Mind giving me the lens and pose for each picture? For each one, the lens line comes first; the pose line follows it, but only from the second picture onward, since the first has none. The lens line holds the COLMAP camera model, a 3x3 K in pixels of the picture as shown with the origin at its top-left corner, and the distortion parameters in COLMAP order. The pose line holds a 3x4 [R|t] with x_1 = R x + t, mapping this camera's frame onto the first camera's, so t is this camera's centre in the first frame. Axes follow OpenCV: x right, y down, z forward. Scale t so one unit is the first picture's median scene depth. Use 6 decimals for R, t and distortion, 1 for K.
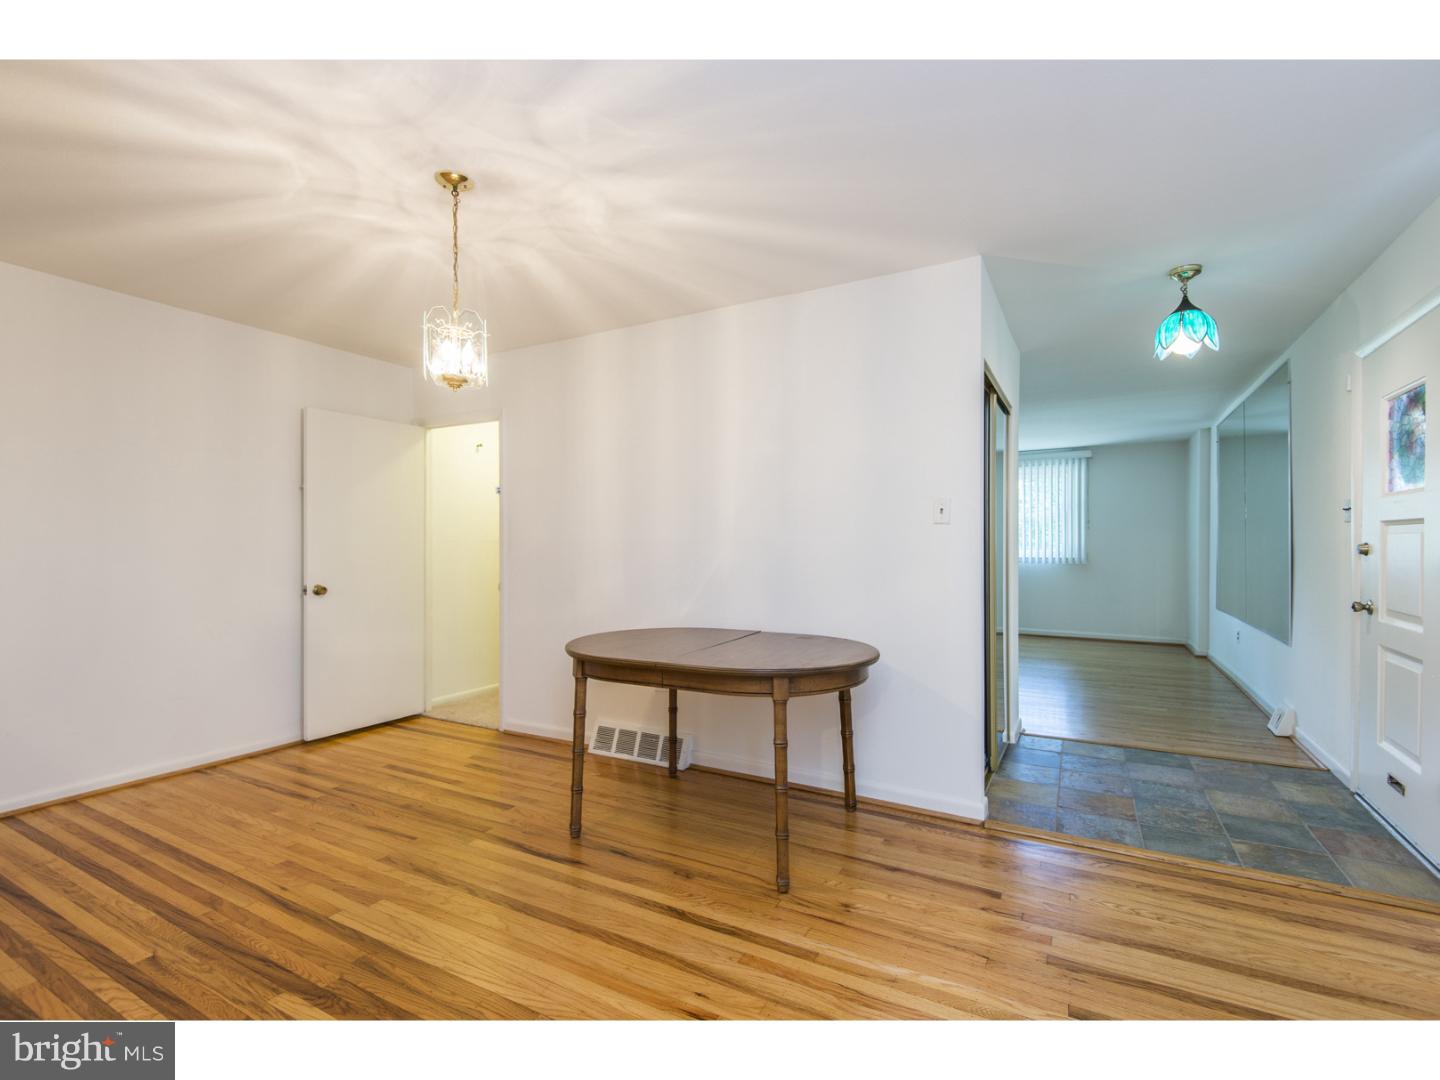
lens RADIAL K [[657.3, 0, 718.7], [0, 657.3, 543.1], [0, 0, 1]] dist [0.021401, -0.008884]
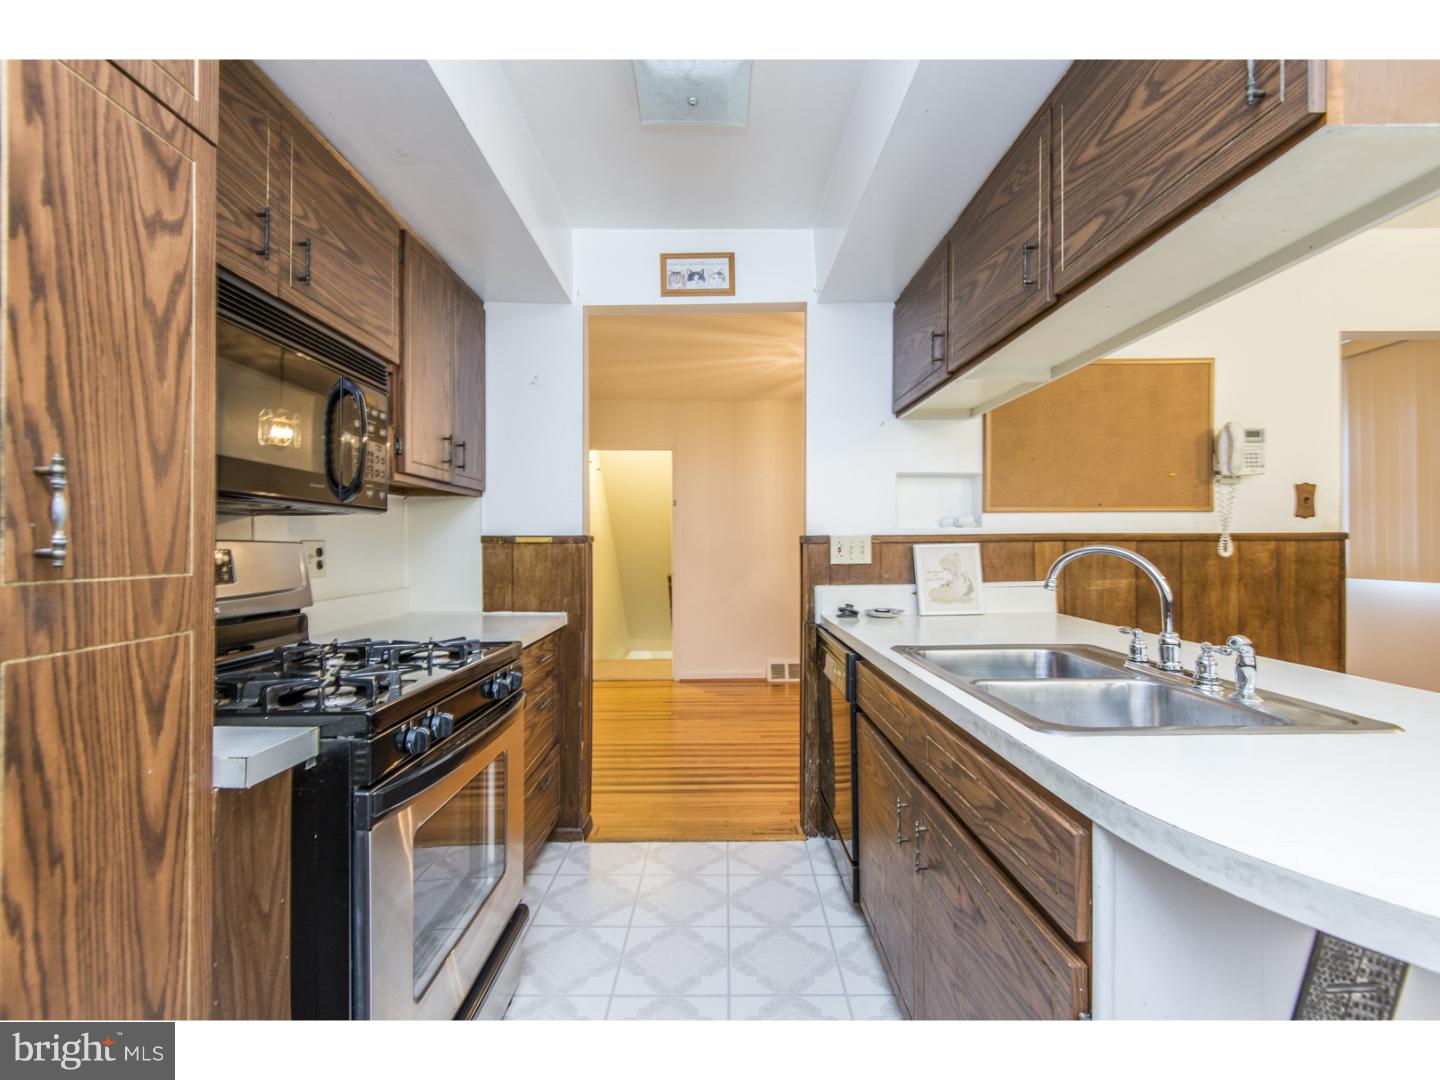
lens RADIAL K [[651.2, 0, 721.5], [0, 651.2, 542.8], [0, 0, 1]] dist [0.039243, -0.026820]
pose [[0.866148, 0.001468, 0.499786, -1.722126], [-0.002568, 0.999996, 0.001513, -0.000423], [-0.499781, -0.002594, 0.866148, -0.387016]]
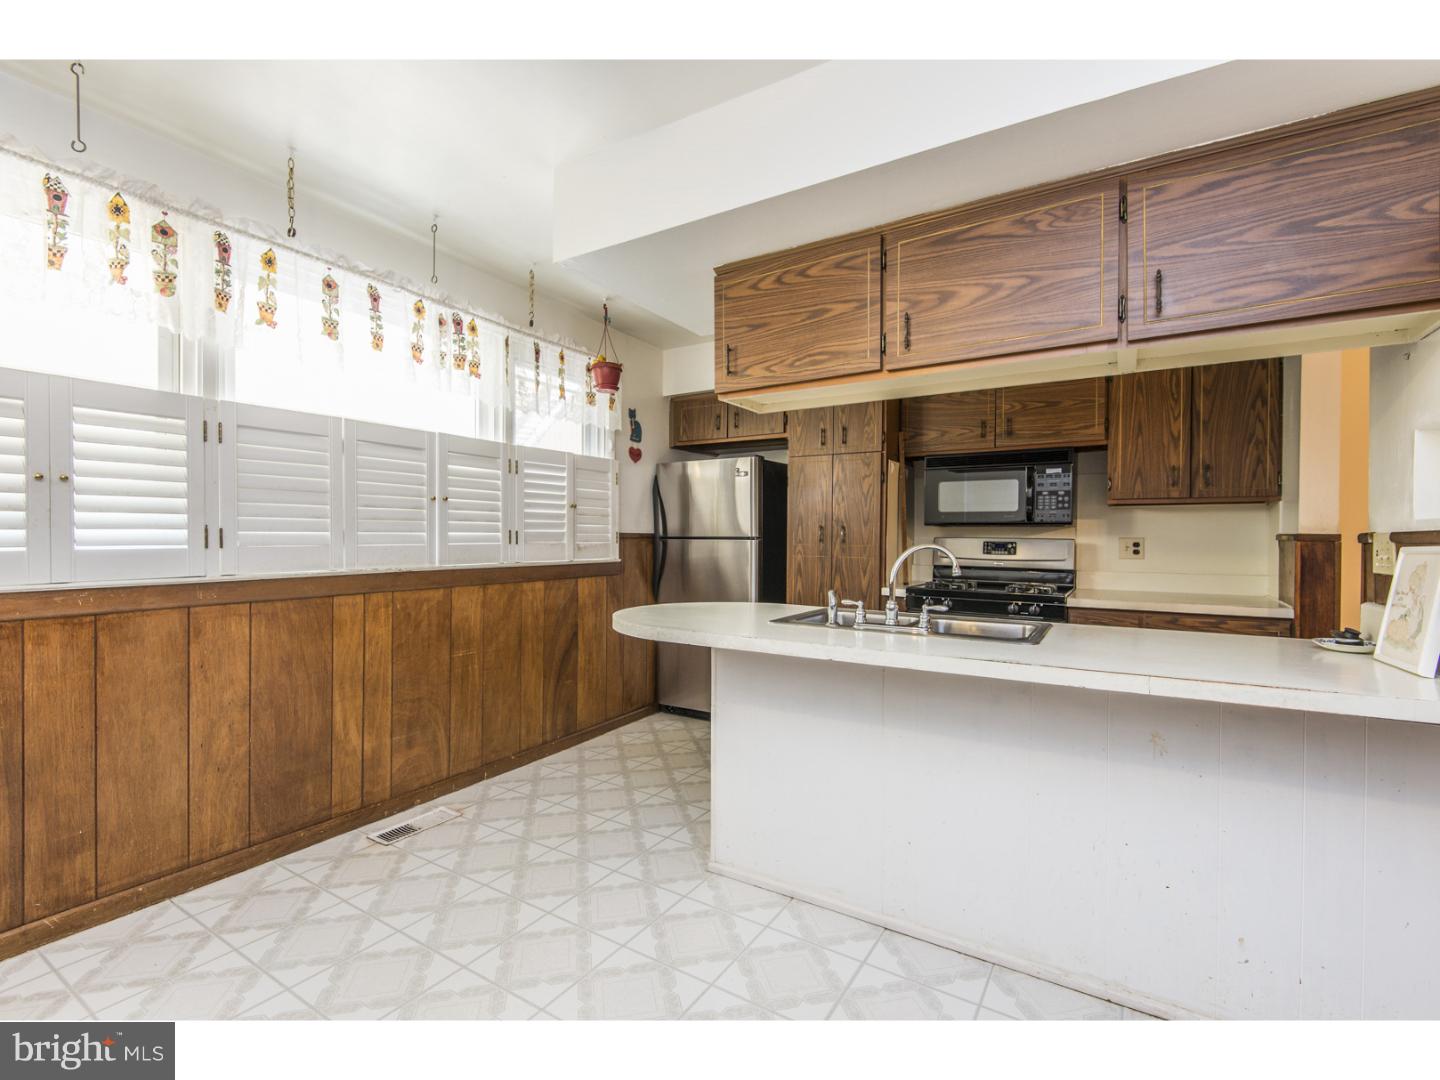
lens RADIAL K [[651.2, 0, 721.5], [0, 651.2, 542.8], [0, 0, 1]] dist [0.039243, -0.026820]
pose [[-0.038919, 0.012238, -0.999167, -0.127927], [0.000586, 0.999925, 0.012225, -0.009200], [0.999242, -0.000110, -0.038924, -0.266296]]
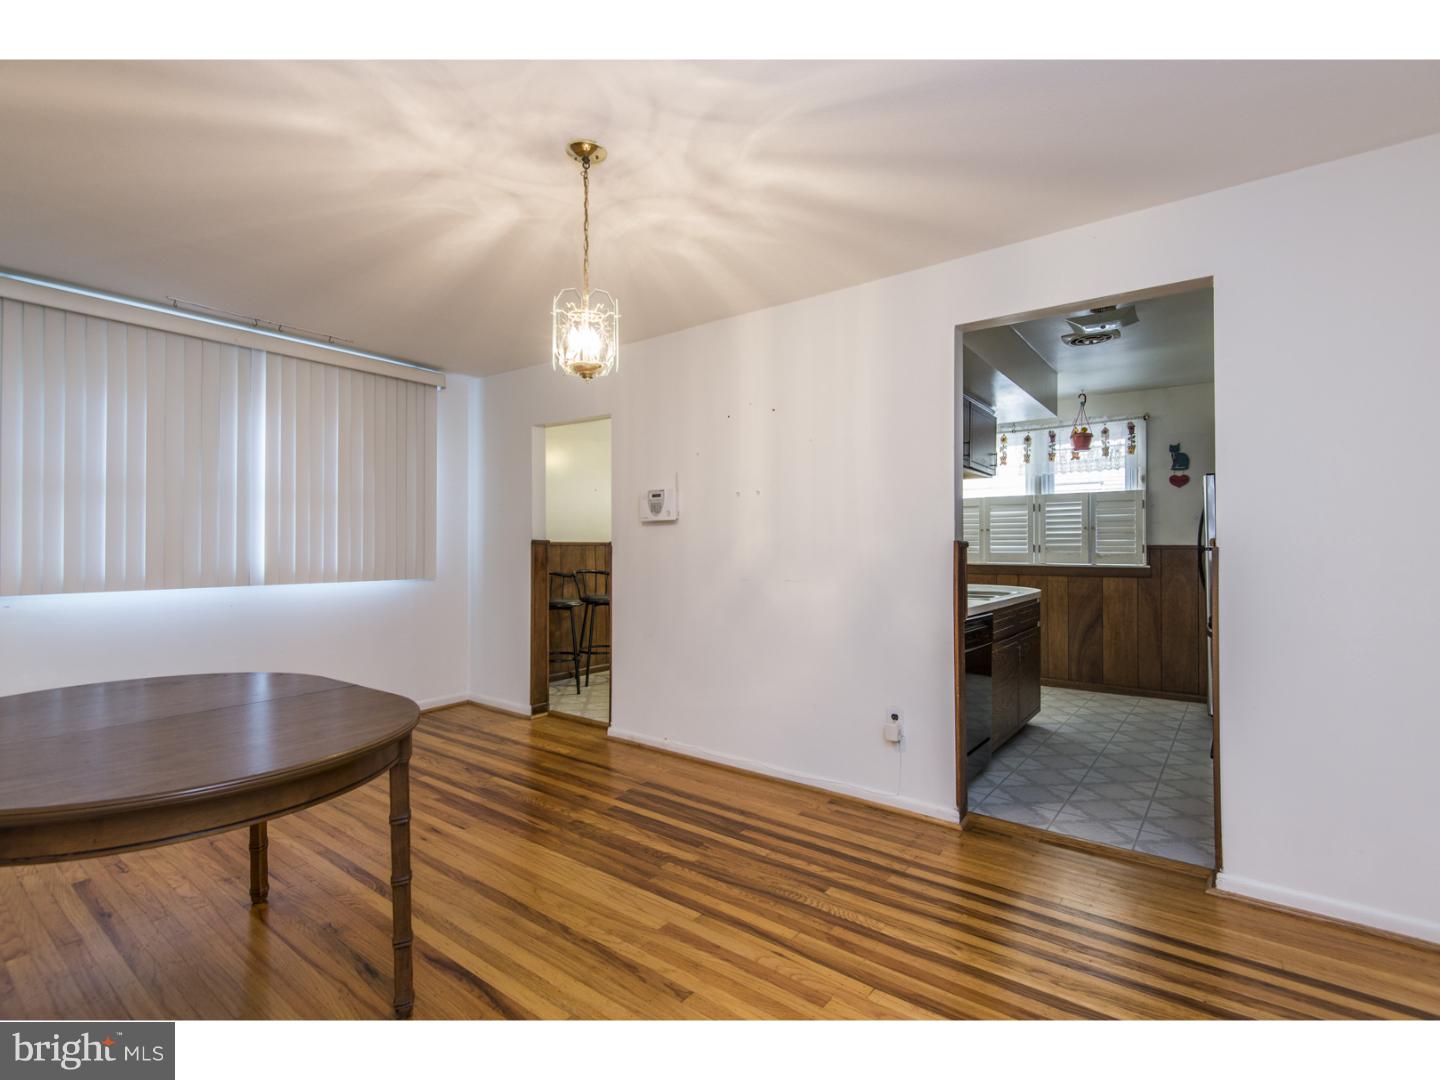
lens RADIAL K [[657.3, 0, 718.7], [0, 657.3, 543.1], [0, 0, 1]] dist [0.021401, -0.008884]
pose [[-0.990136, 0.001109, 0.140108, -0.715206], [-0.001057, 0.999881, -0.015382, 0.014625], [-0.140108, -0.015378, -0.990017, 1.893695]]
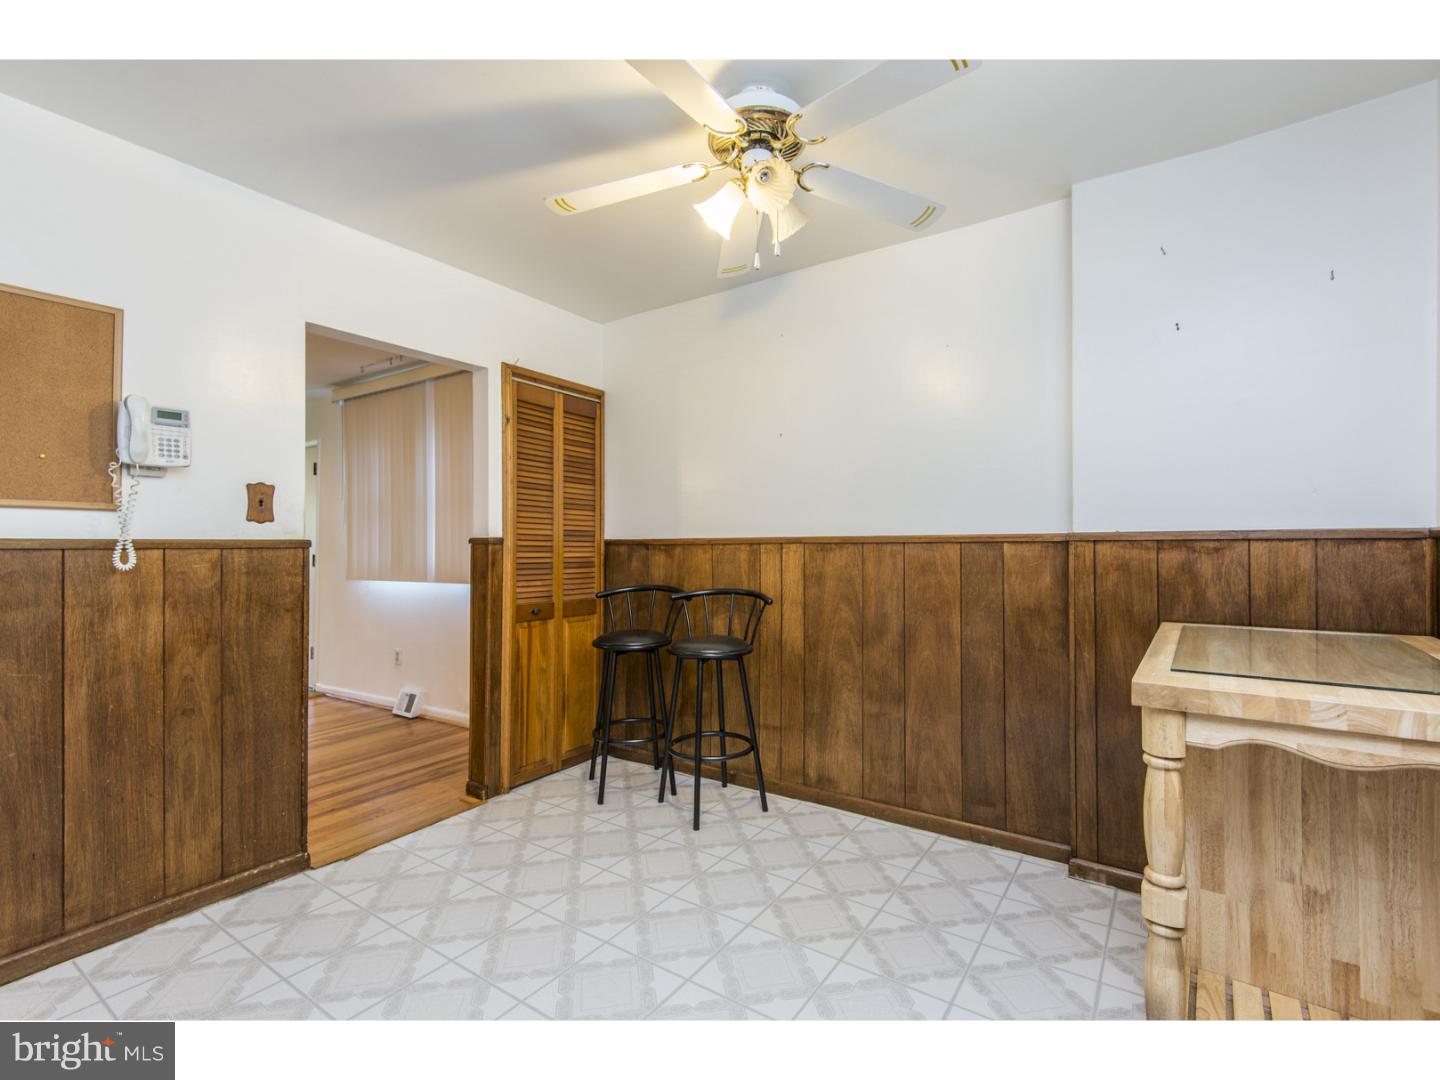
lens RADIAL K [[657.3, 0, 718.7], [0, 657.3, 543.1], [0, 0, 1]] dist [0.021401, -0.008884]
pose [[0.080217, 0.008029, 0.996745, -1.214025], [-0.000115, 0.999968, -0.008046, -0.005631], [-0.996777, 0.000531, 0.080215, -0.680413]]
